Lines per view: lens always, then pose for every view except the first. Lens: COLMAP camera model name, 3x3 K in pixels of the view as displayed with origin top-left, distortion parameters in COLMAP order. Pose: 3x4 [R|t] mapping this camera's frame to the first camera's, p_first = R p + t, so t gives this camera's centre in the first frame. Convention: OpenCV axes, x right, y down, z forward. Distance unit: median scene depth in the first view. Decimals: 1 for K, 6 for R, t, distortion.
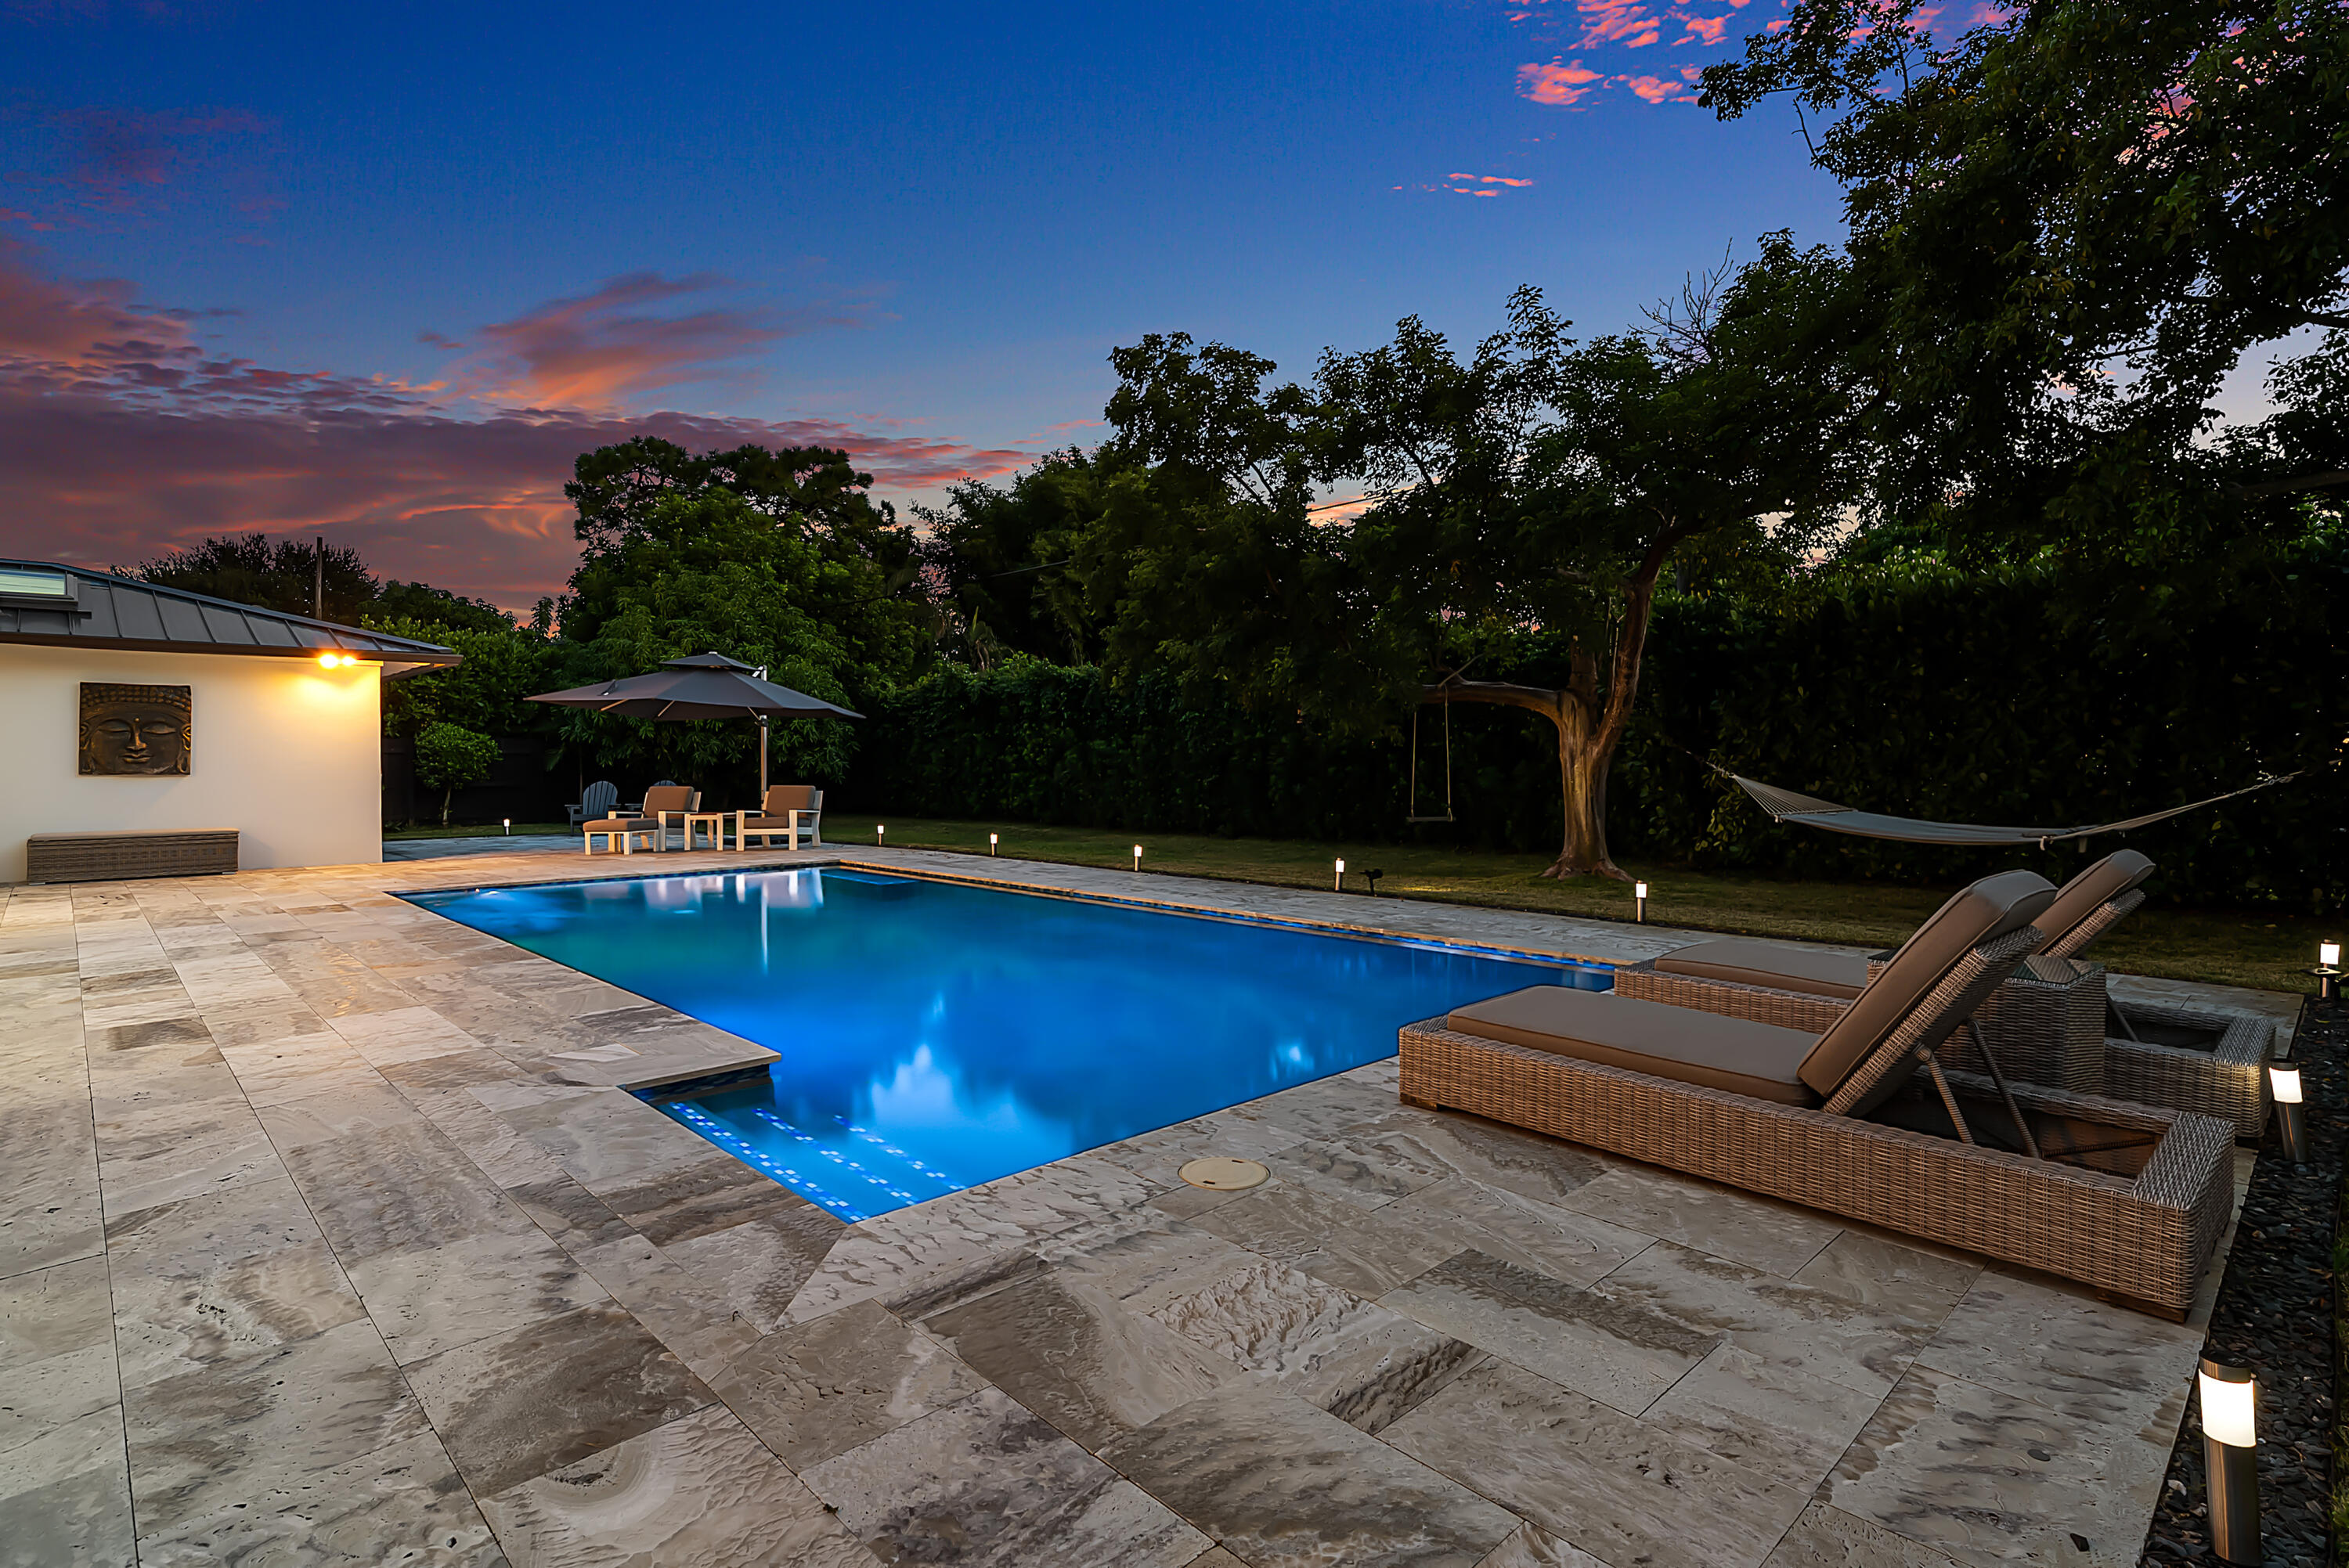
lens RADIAL K [[1177.9, 0, 1153.9], [0, 1177.9, 758.8], [0, 0, 1]] dist [0.021678, -0.000719]
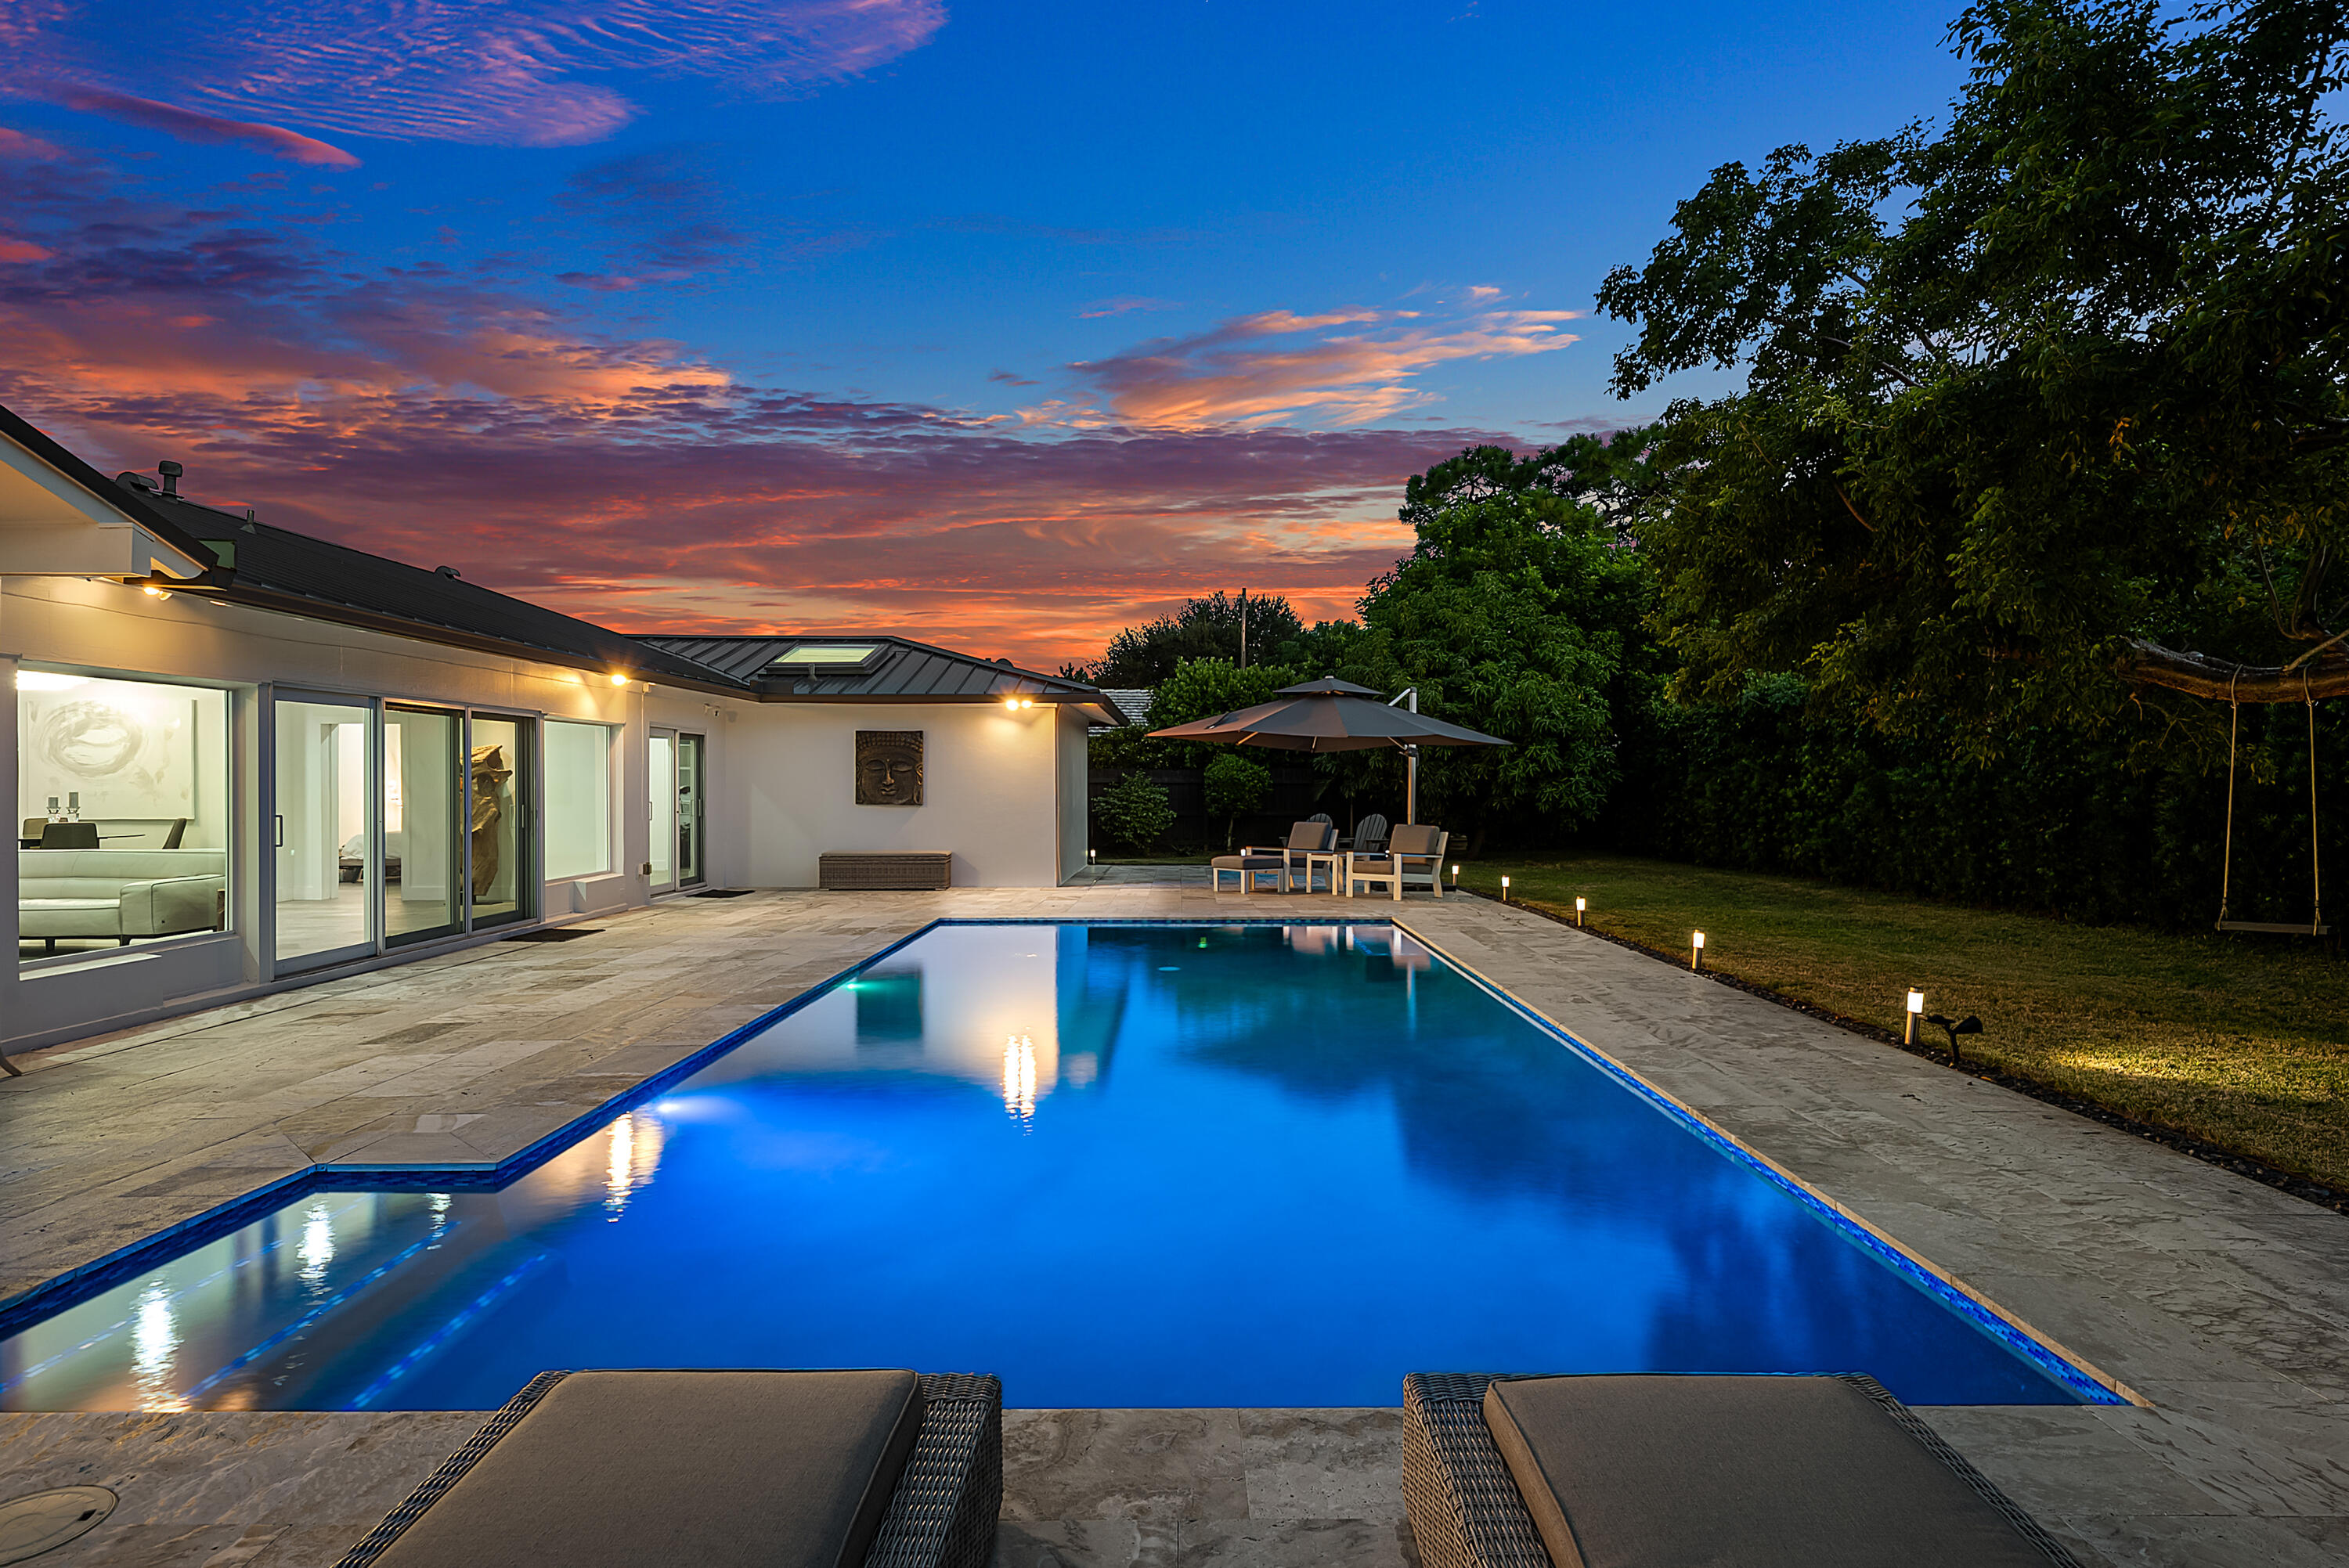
lens RADIAL K [[1268.0, 0, 1153.3], [0, 1268.0, 799.3], [0, 0, 1]] dist [0.001559, -0.000225]
pose [[0.721874, 0.011044, -0.691936, 0.194369], [-0.001894, 0.999900, 0.013984, -0.008672], [0.692022, -0.008784, 0.721823, 0.191392]]
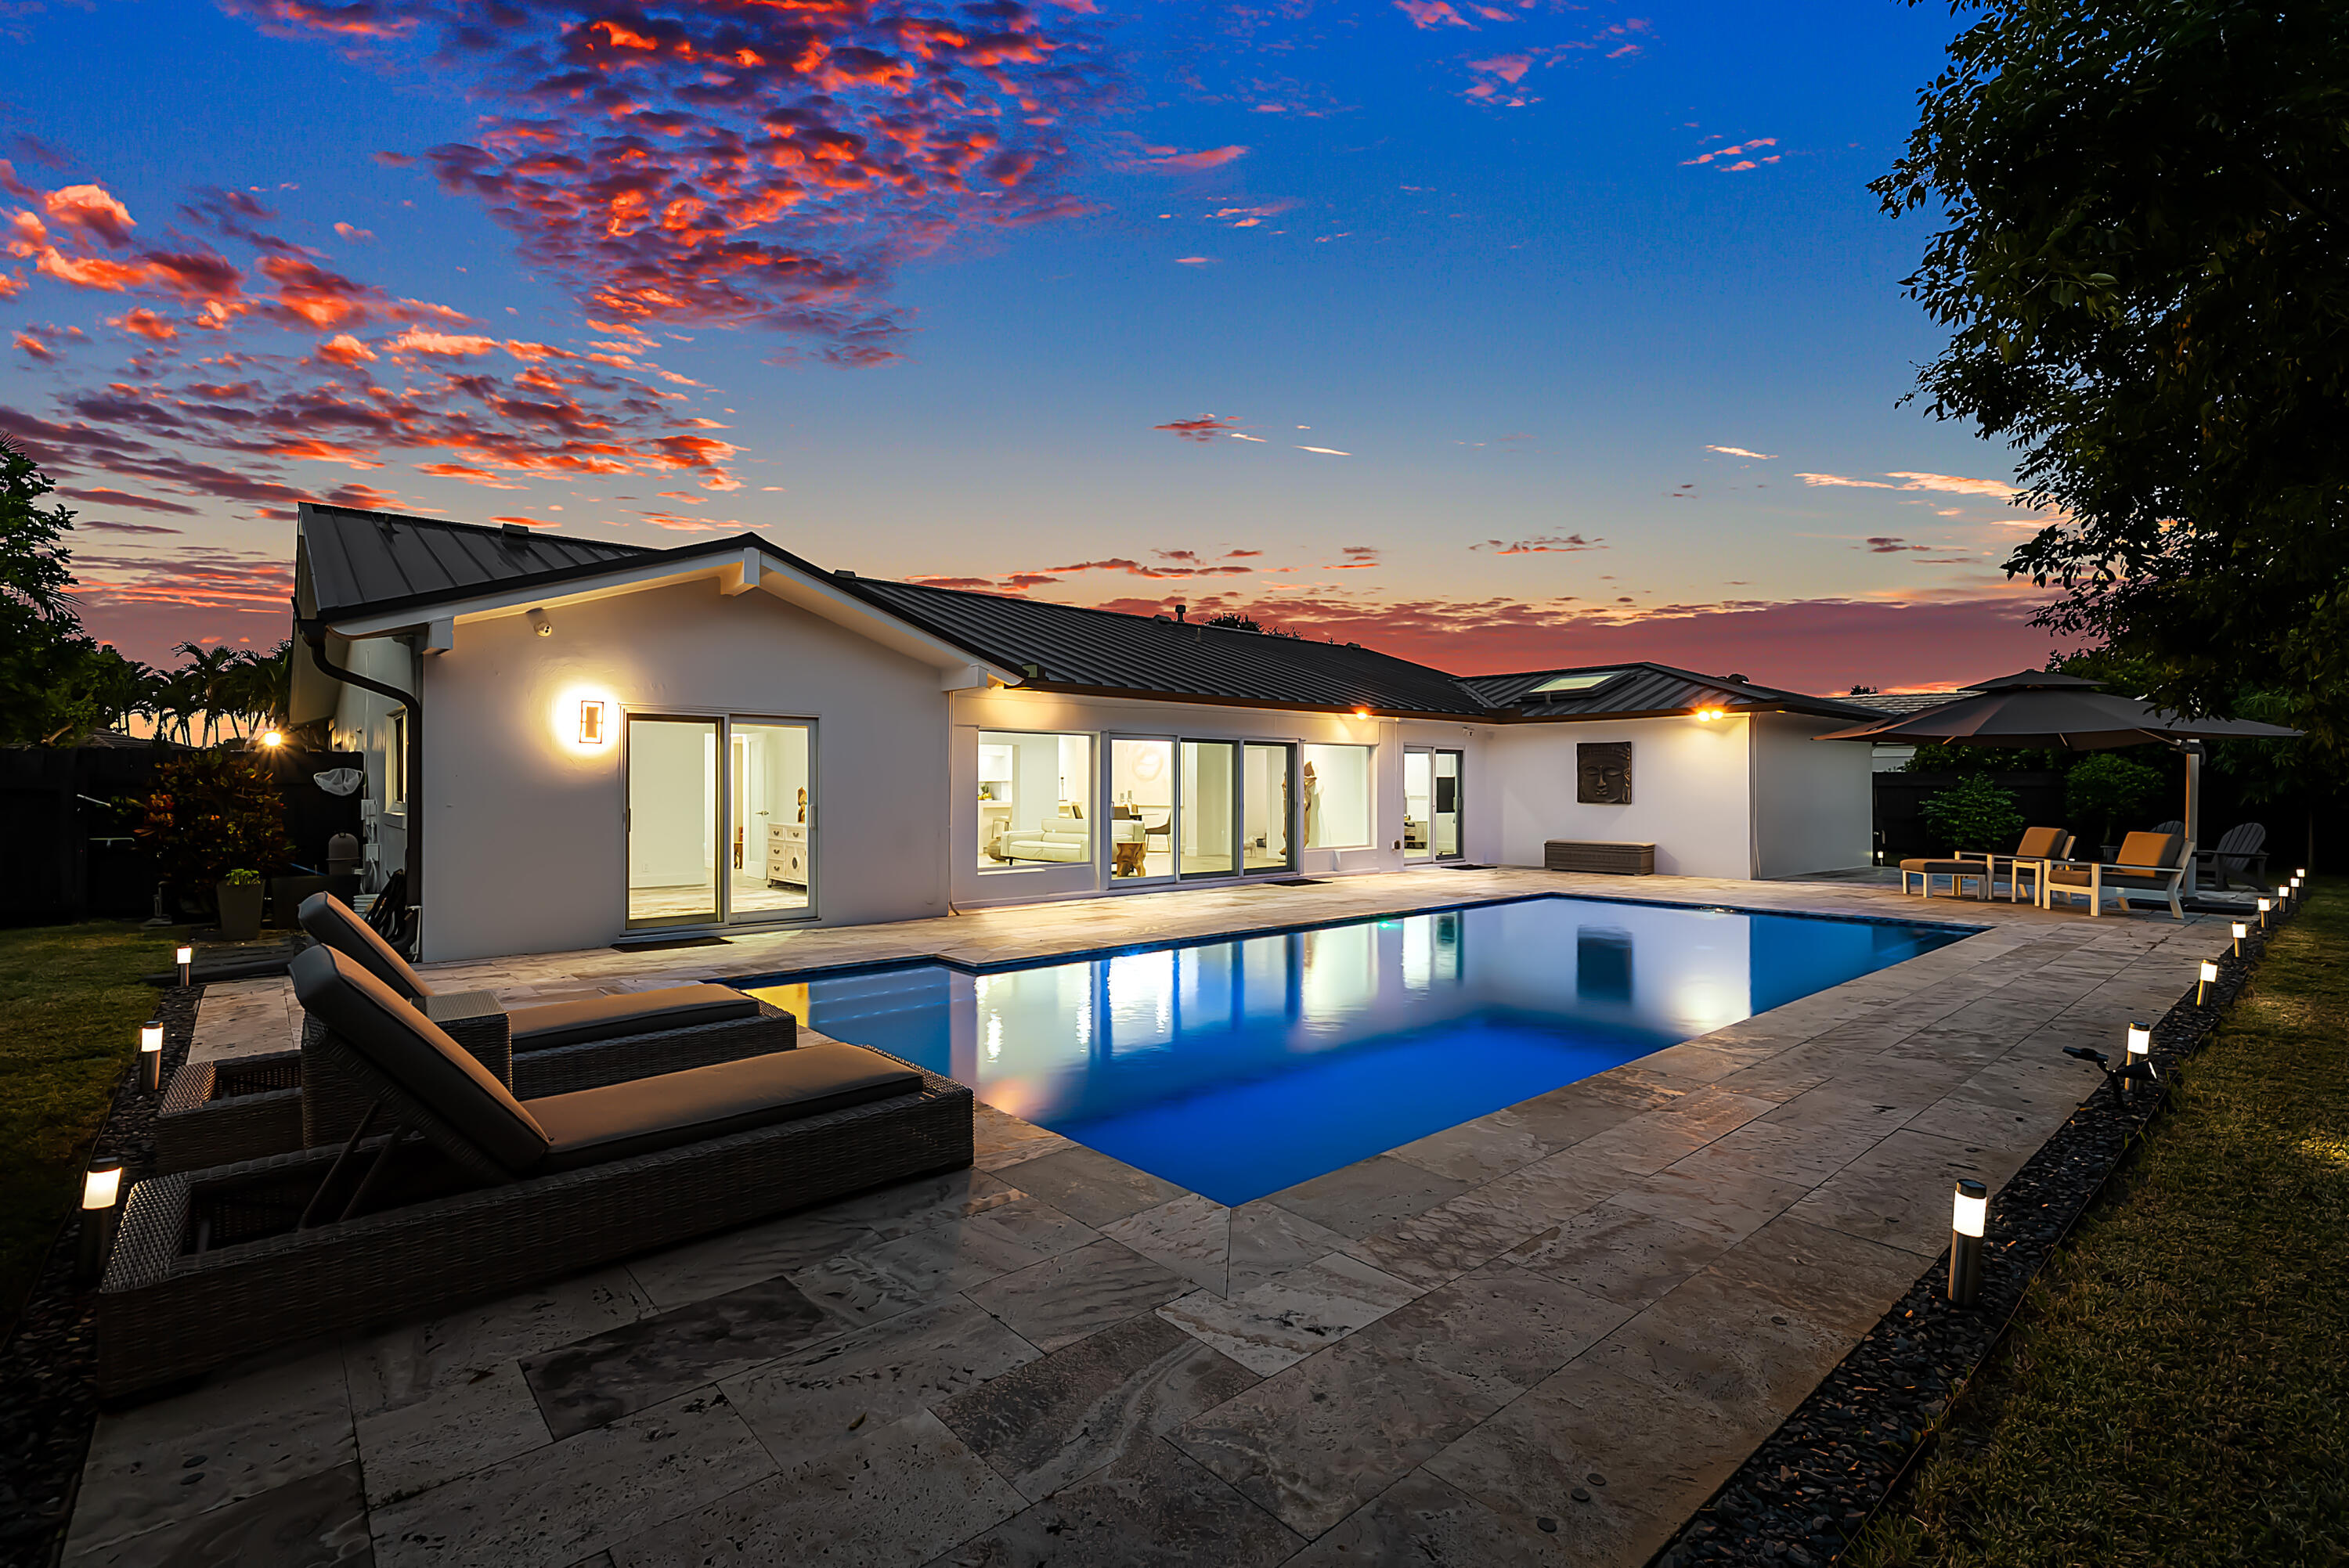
lens RADIAL K [[1033.9, 0, 1182.3], [0, 1033.9, 790.3], [0, 0, 1]] dist [0.013725, -0.000801]
pose [[-0.021676, 0.005023, -0.999752, 0.364110], [-0.001204, 0.999987, 0.005050, -0.006985], [0.999764, 0.001313, -0.021670, 0.389903]]
